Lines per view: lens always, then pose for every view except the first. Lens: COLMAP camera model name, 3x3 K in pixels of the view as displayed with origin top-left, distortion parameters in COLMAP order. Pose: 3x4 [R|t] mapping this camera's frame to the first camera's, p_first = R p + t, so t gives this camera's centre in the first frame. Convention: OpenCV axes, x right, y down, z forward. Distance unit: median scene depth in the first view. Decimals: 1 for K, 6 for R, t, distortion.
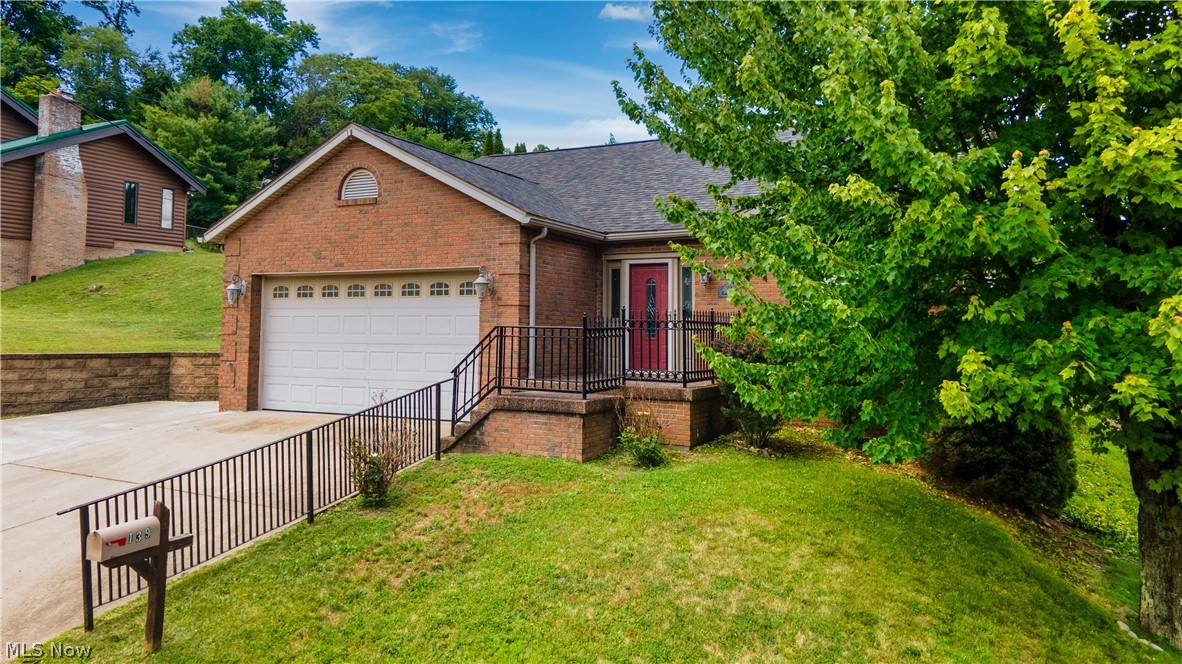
lens RADIAL K [[876.6, 0, 588.0], [0, 876.6, 279.0], [0, 0, 1]] dist [0.036906, 0.001258]
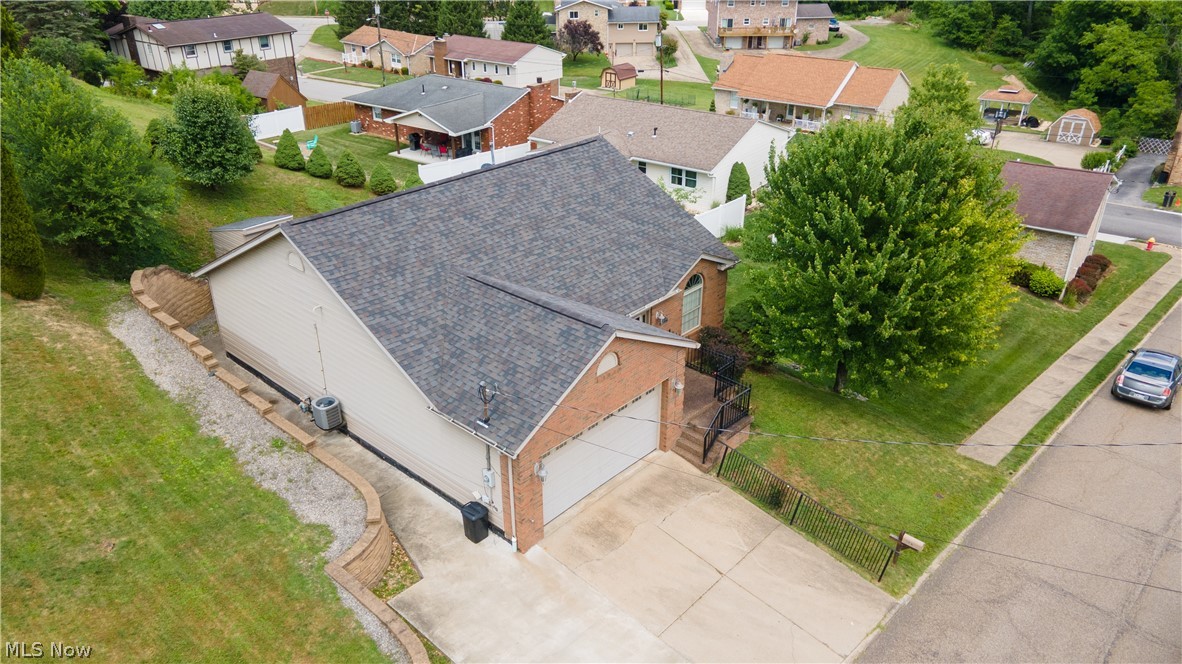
lens RADIAL K [[860.7, 0, 591.0], [0, 860.7, 332.0], [0, 0, 1]] dist [0.042142, 0.007672]
pose [[0.261446, -0.446254, 0.855864, -1.436650], [-0.058885, 0.877680, 0.475617, -0.812896], [-0.963420, -0.174746, 0.203188, 0.738545]]
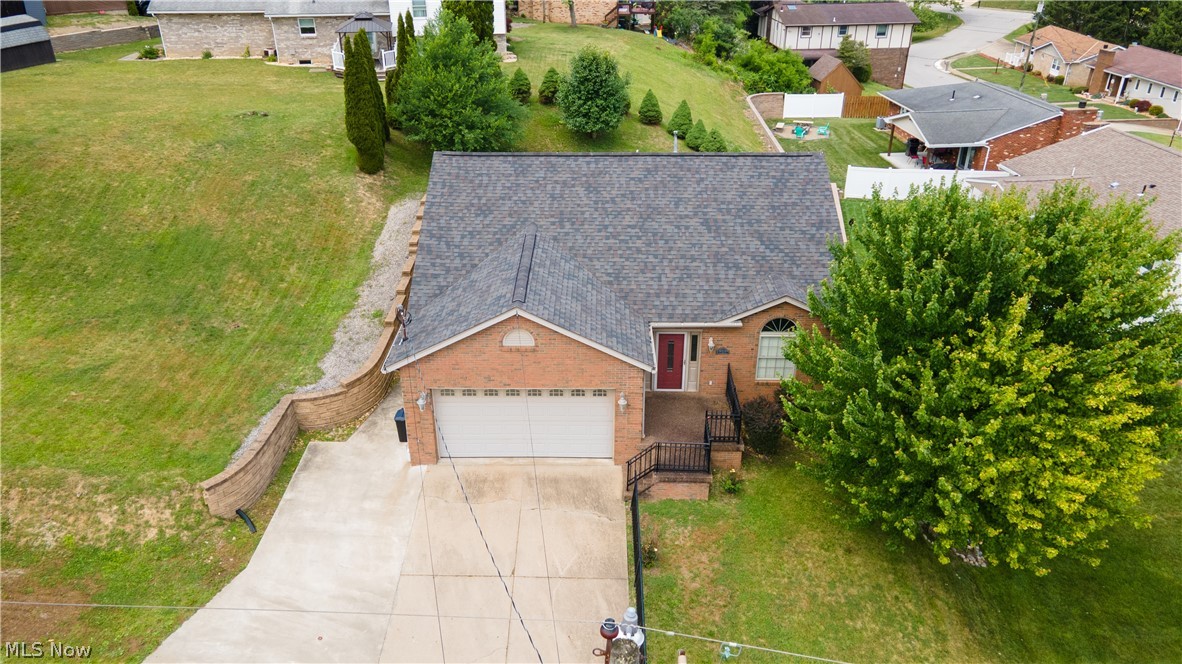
lens RADIAL K [[860.7, 0, 591.0], [0, 860.7, 332.0], [0, 0, 1]] dist [0.042142, 0.007672]
pose [[0.895862, -0.214523, 0.389116, -0.710937], [-0.018743, 0.856708, 0.515462, -0.867553], [-0.443937, -0.469075, 0.763471, -0.172956]]
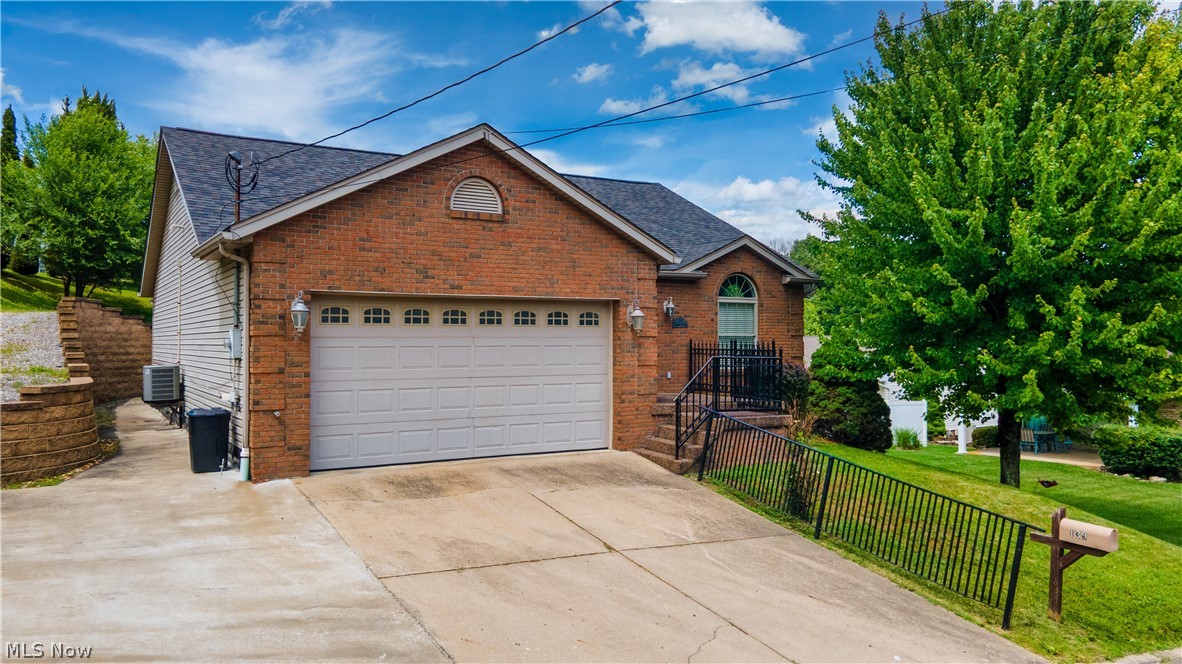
lens RADIAL K [[870.3, 0, 591.0], [0, 870.3, 332.0], [0, 0, 1]] dist [0.045637, 0.002075]
pose [[0.531962, -0.000805, 0.846768, -0.919749], [-0.048200, 0.998349, 0.031230, -0.005297], [-0.845395, -0.057428, 0.531045, 0.432778]]
